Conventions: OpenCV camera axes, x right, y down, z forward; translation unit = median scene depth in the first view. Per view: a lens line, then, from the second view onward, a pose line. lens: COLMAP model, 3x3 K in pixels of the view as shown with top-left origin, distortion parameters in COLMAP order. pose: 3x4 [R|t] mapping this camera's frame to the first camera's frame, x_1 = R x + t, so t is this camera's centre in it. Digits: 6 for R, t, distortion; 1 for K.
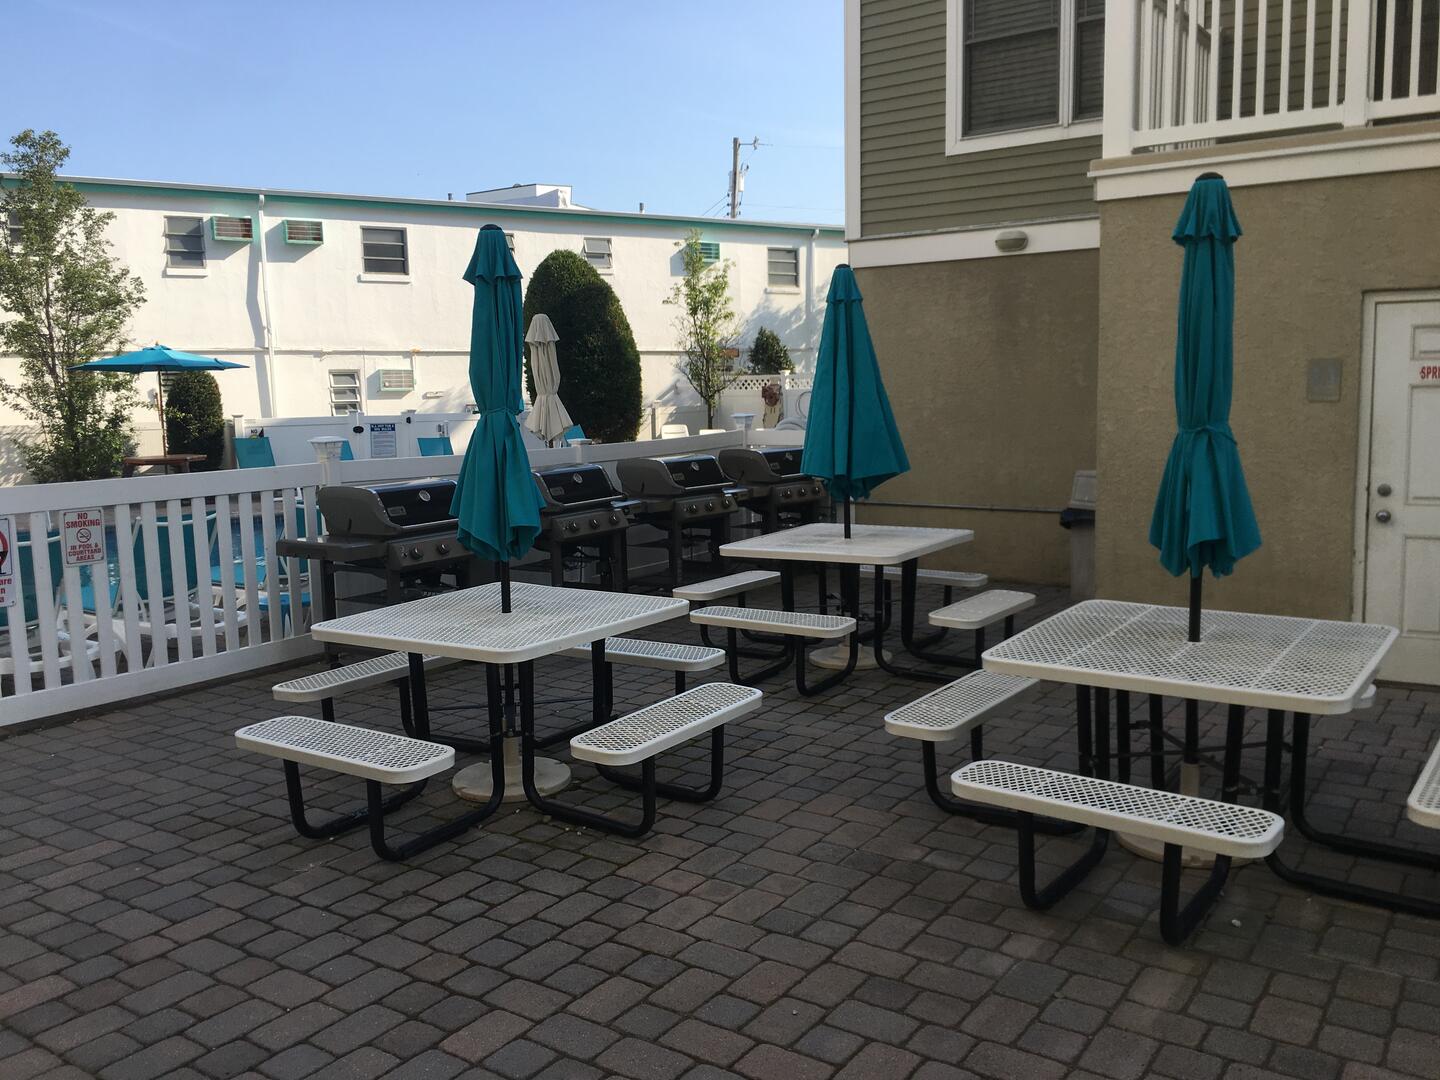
lens RADIAL K [[1243.7, 0, 720.0], [0, 1243.7, 540.0], [0, 0, 1]] dist [0.003379, -0.003318]
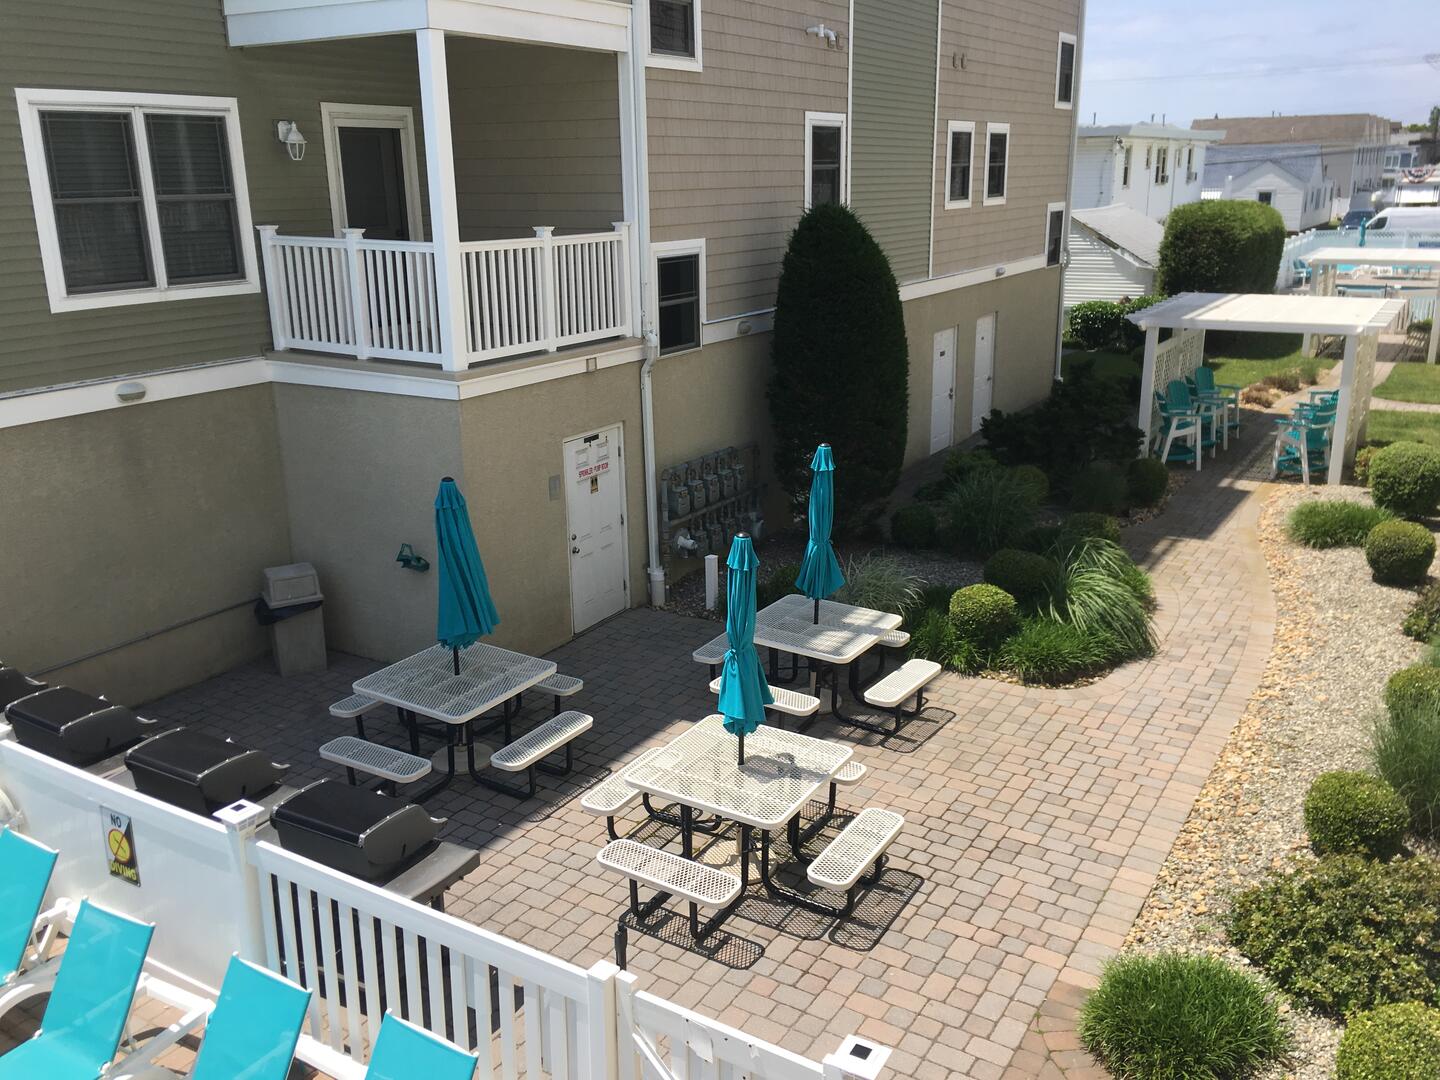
lens RADIAL K [[1243.7, 0, 720.0], [0, 1243.7, 540.0], [0, 0, 1]] dist [0.003379, -0.003318]
pose [[-0.050795, -0.264267, 0.963111, -1.288513], [0.136728, 0.953436, 0.268823, -0.509829], [-0.989305, 0.145339, -0.012297, 0.801228]]
